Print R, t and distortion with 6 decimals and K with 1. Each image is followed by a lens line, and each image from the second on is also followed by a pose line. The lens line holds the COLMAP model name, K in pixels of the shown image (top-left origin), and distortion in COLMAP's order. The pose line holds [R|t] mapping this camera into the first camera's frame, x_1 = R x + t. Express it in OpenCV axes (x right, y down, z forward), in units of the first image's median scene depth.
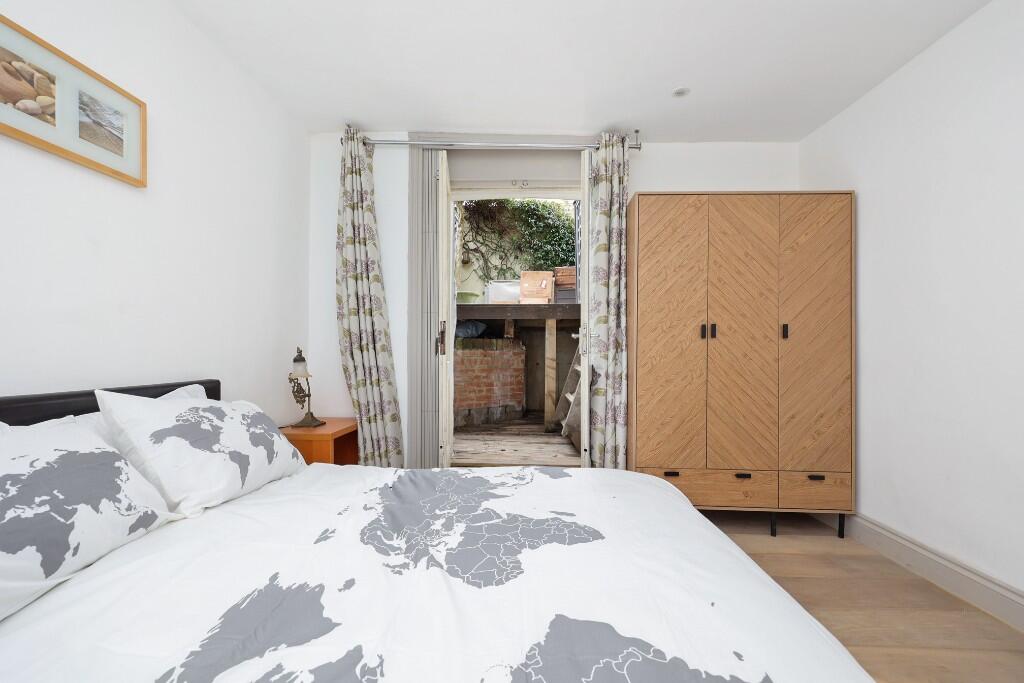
lens RADIAL K [[412.7, 0, 515.3], [0, 412.7, 349.5], [0, 0, 1]] dist [-0.001095, -0.000231]
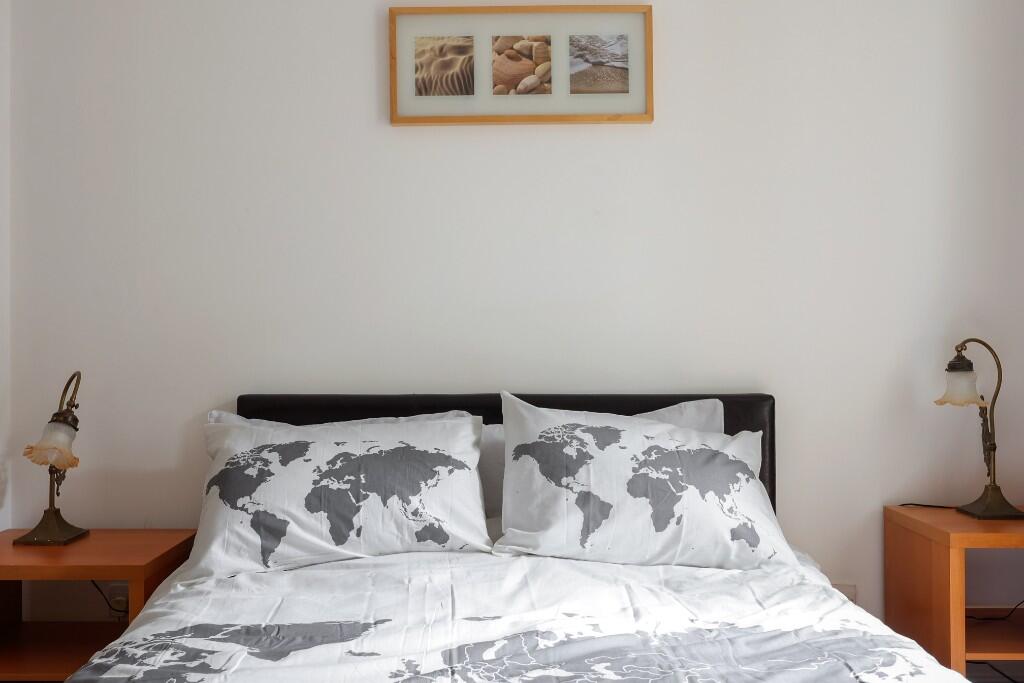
lens RADIAL K [[956.5, 0, 512.0], [0, 956.5, 341.5], [0, 0, 1]] dist [-0.000369, -0.002479]
pose [[0.072567, -0.004573, -0.997353, 0.514660], [0.003431, 0.999985, -0.004335, 0.000267], [0.997358, -0.003107, 0.072582, 0.429466]]
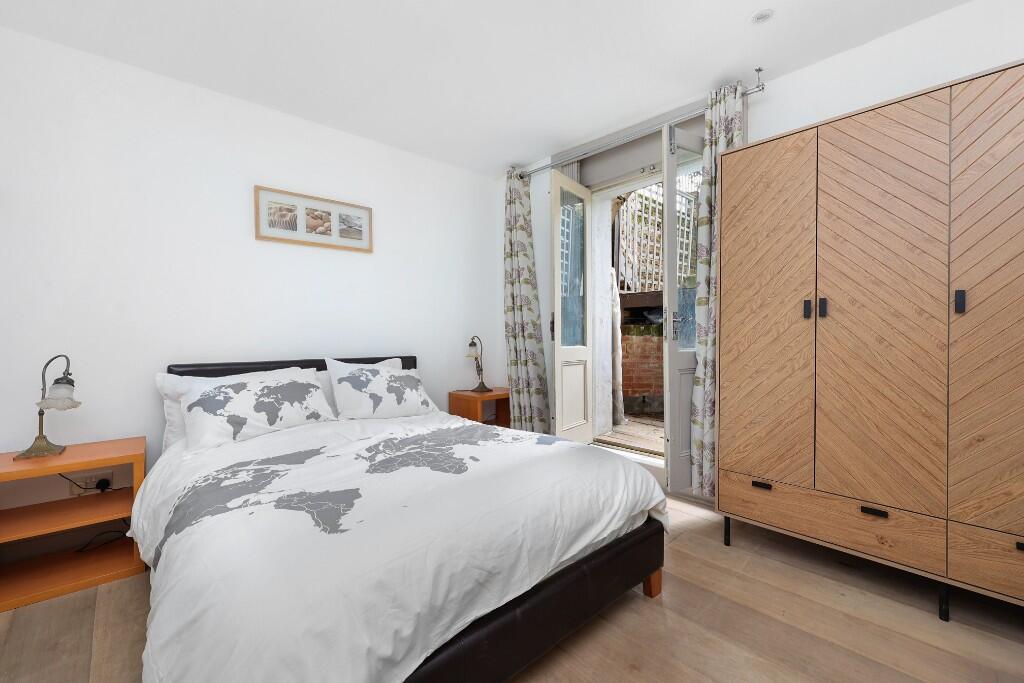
lens RADIAL K [[412.4, 0, 514.6], [0, 412.4, 338.8], [0, 0, 1]] dist [-0.001300, -0.000119]
pose [[0.713047, -0.007225, -0.701079, 0.602974], [0.010905, 0.999940, 0.000786, 0.004982], [0.701032, -0.008206, 0.713083, 0.073972]]
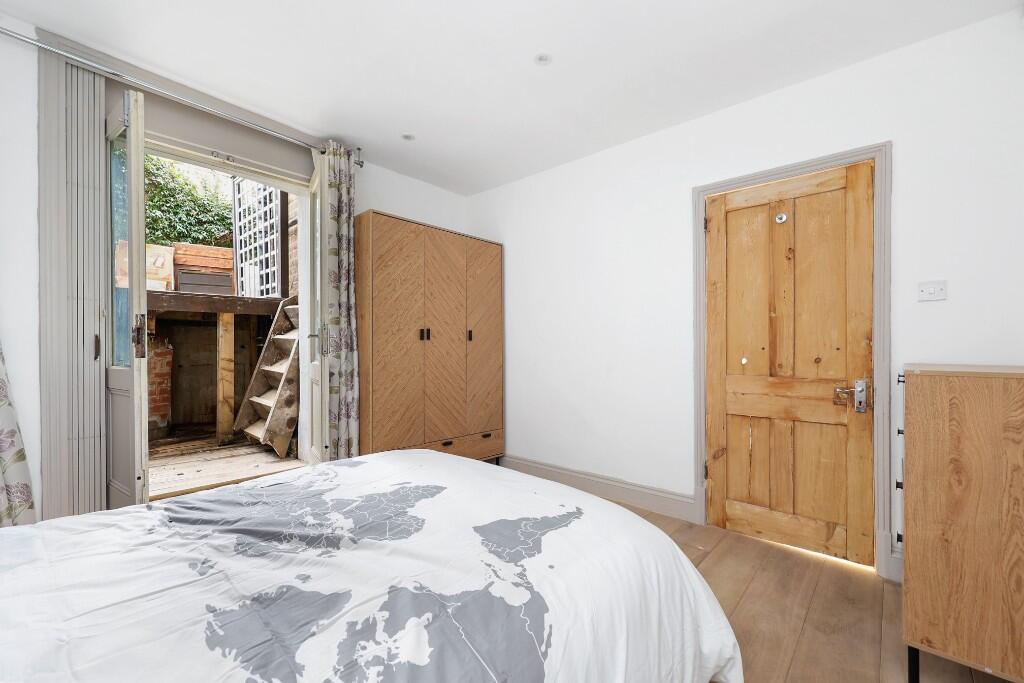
lens RADIAL K [[419.0, 0, 515.2], [0, 419.0, 348.4], [0, 0, 1]] dist [0.000206, -0.000033]
pose [[0.651148, -0.006963, 0.758919, -0.324667], [0.001290, 0.999967, 0.008067, -0.011309], [-0.758950, -0.004274, 0.651135, -0.043552]]
